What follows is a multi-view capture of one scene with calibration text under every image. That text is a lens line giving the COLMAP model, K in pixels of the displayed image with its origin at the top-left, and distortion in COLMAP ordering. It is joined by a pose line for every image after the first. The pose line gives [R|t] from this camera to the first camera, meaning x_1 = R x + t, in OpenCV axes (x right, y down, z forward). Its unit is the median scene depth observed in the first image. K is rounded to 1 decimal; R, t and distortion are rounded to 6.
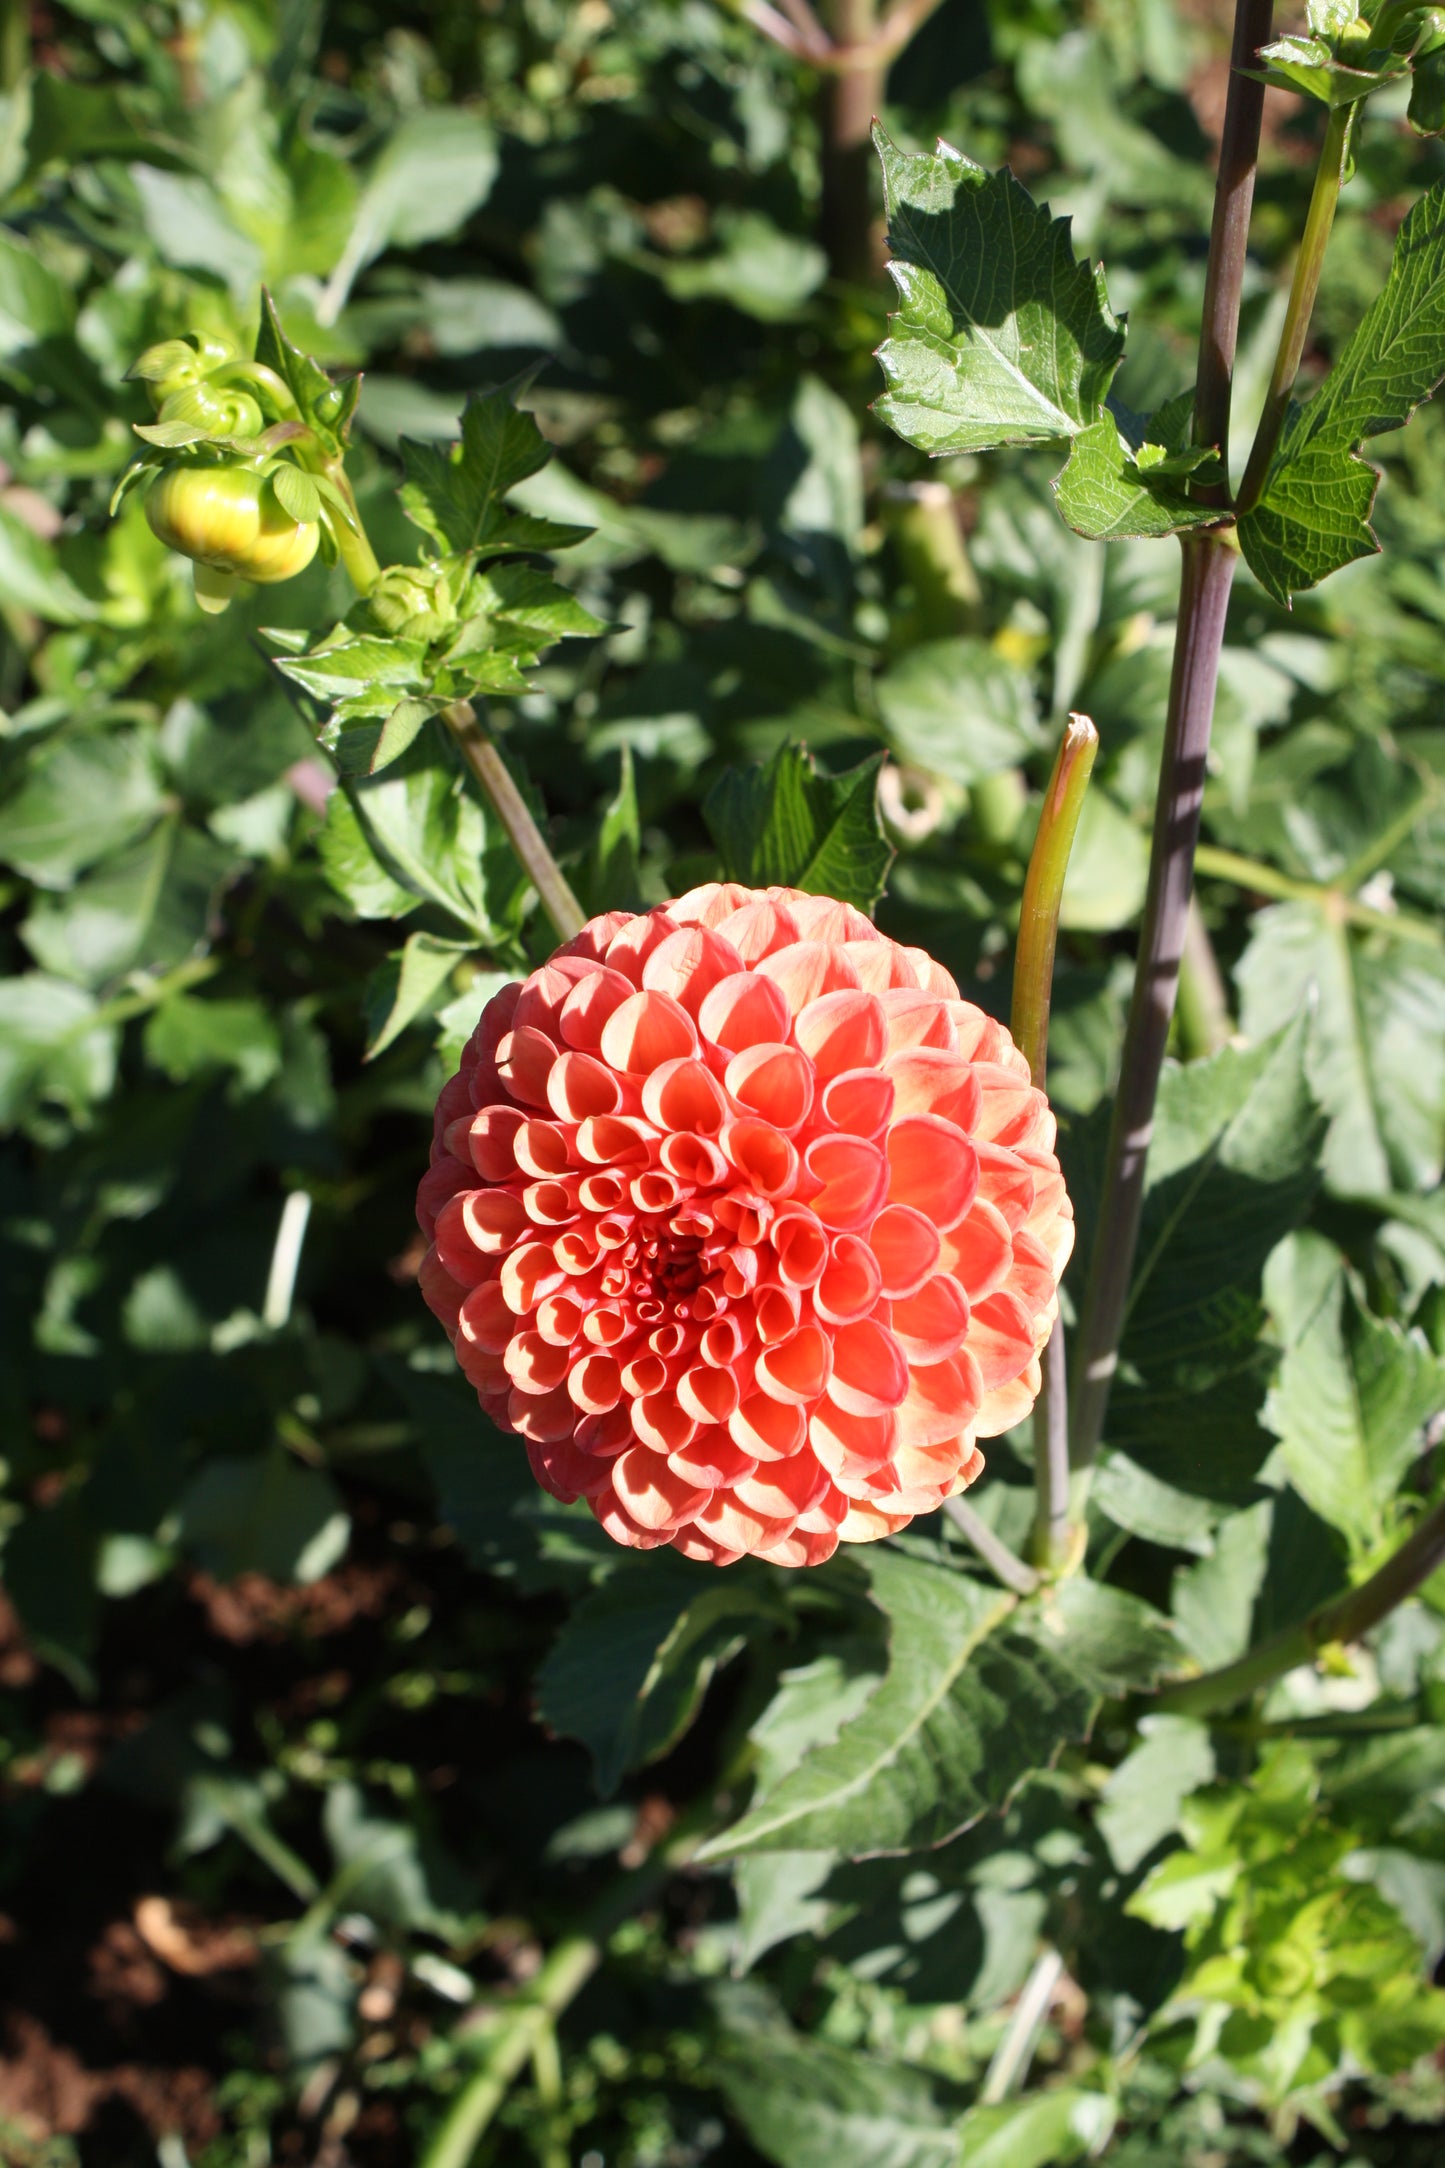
lens RADIAL K [[3656.5, 0, 722.5], [0, 3656.5, 1084.0], [0, 0, 1]] dist [0.073813, -0.041462]
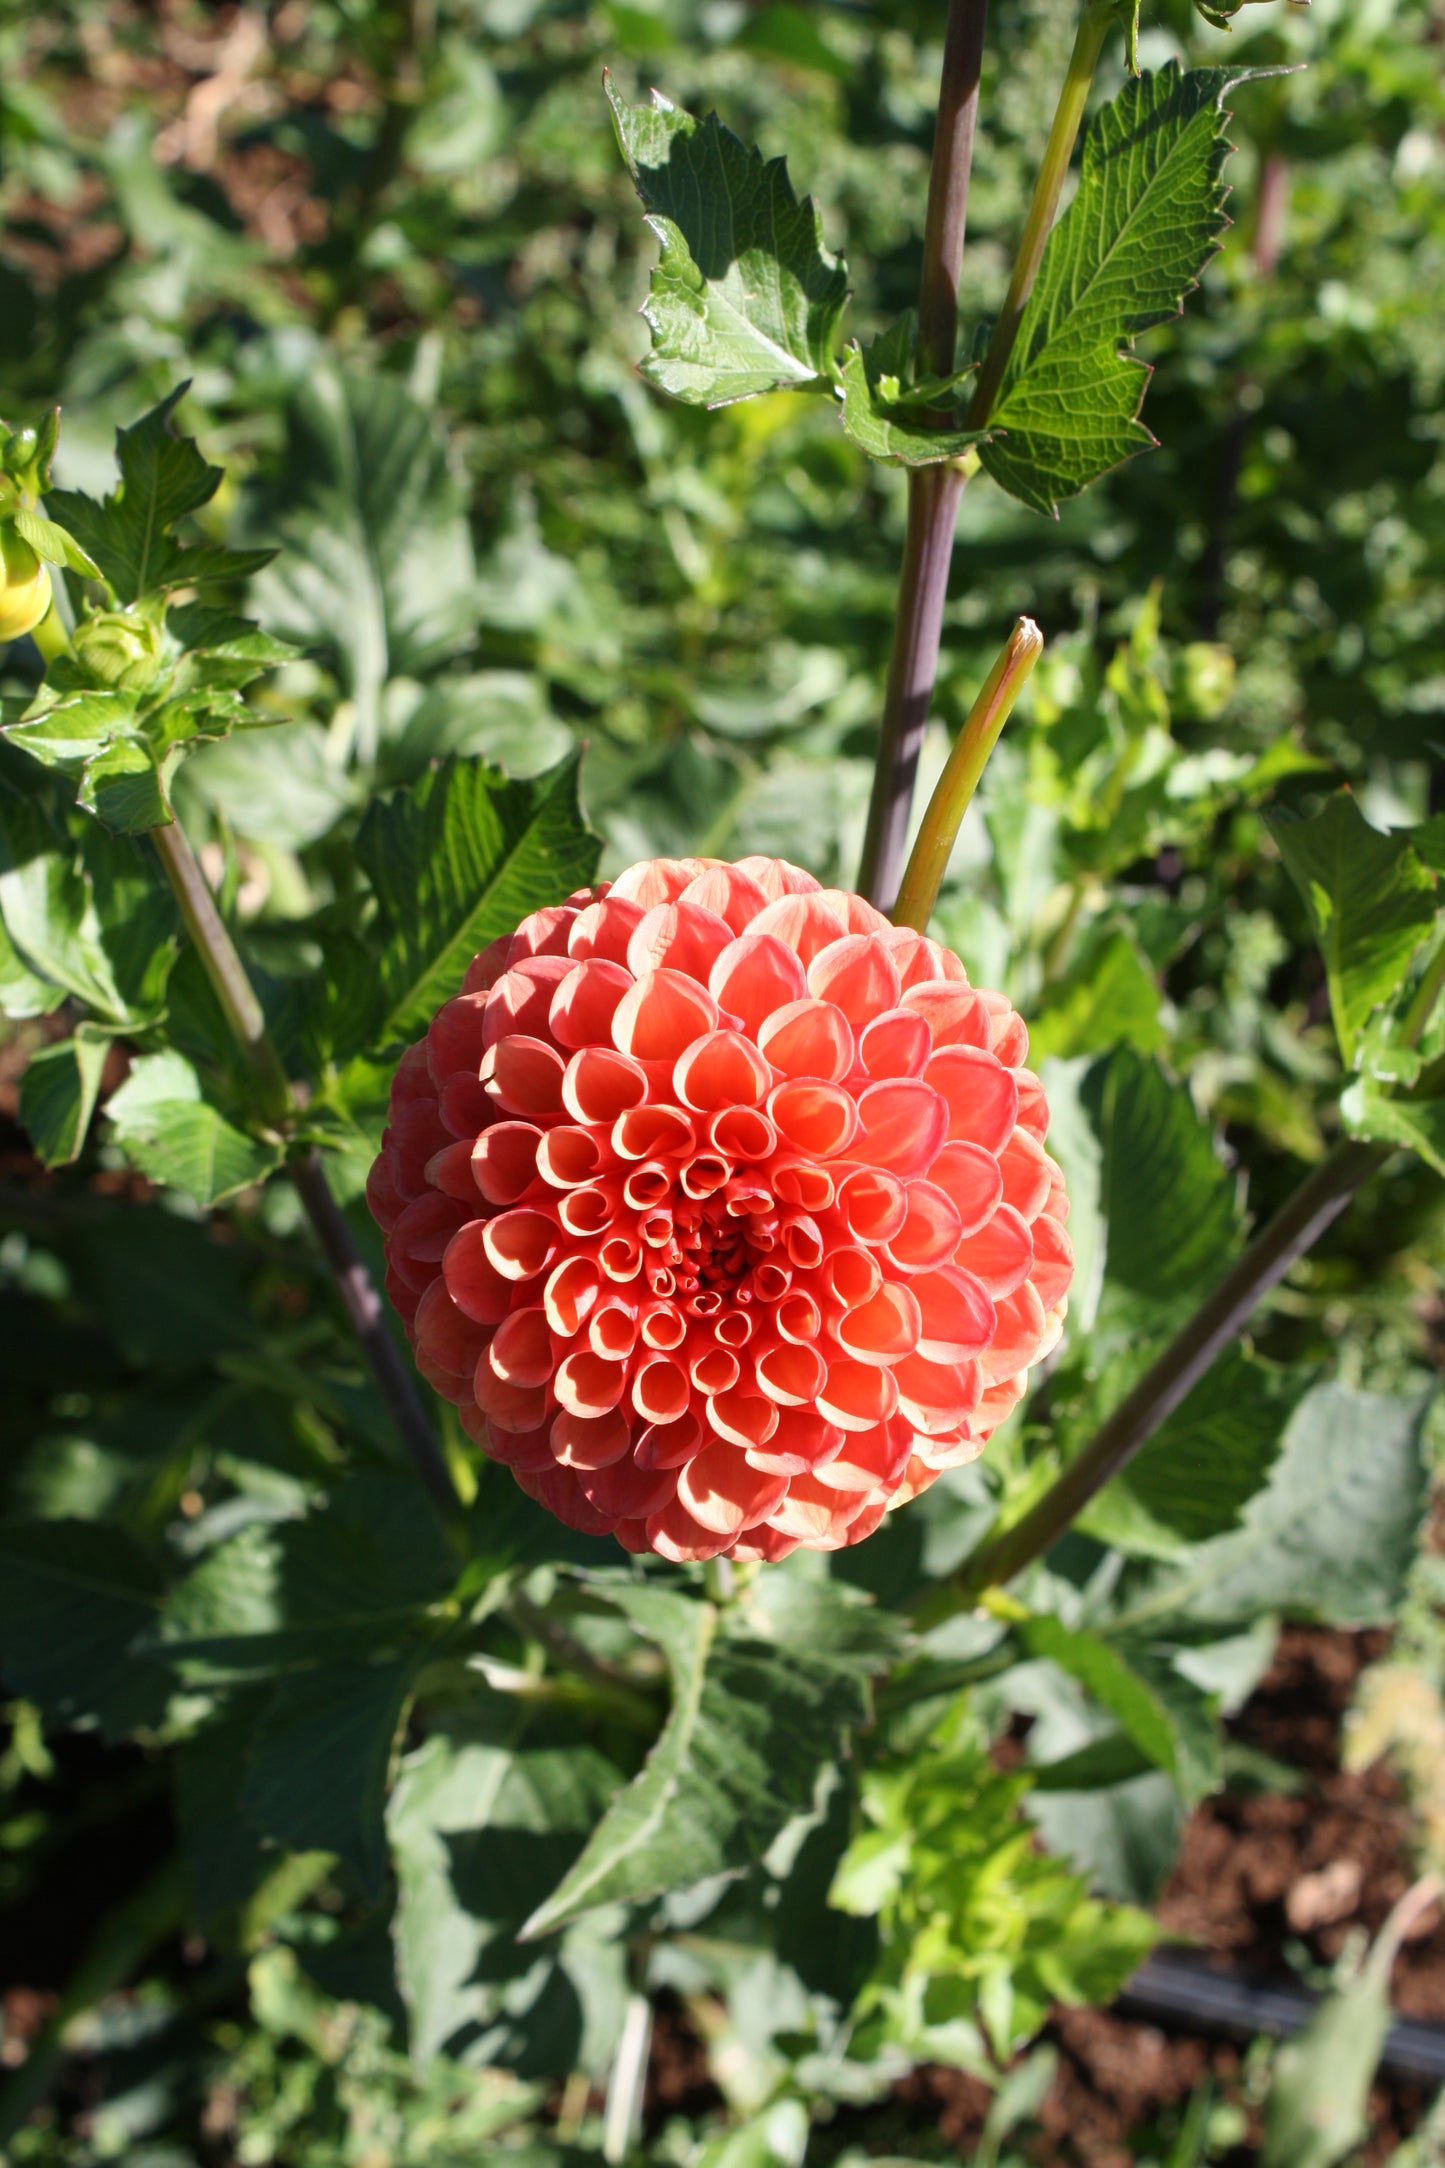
lens RADIAL K [[3656.5, 0, 722.5], [0, 3656.5, 1084.0], [0, 0, 1]] dist [0.073813, -0.041462]
pose [[0.936503, -0.176198, 0.303176, -0.262961], [0.185948, 0.982554, -0.003355, 0.008825], [-0.297295, 0.059517, 0.952929, 0.079908]]
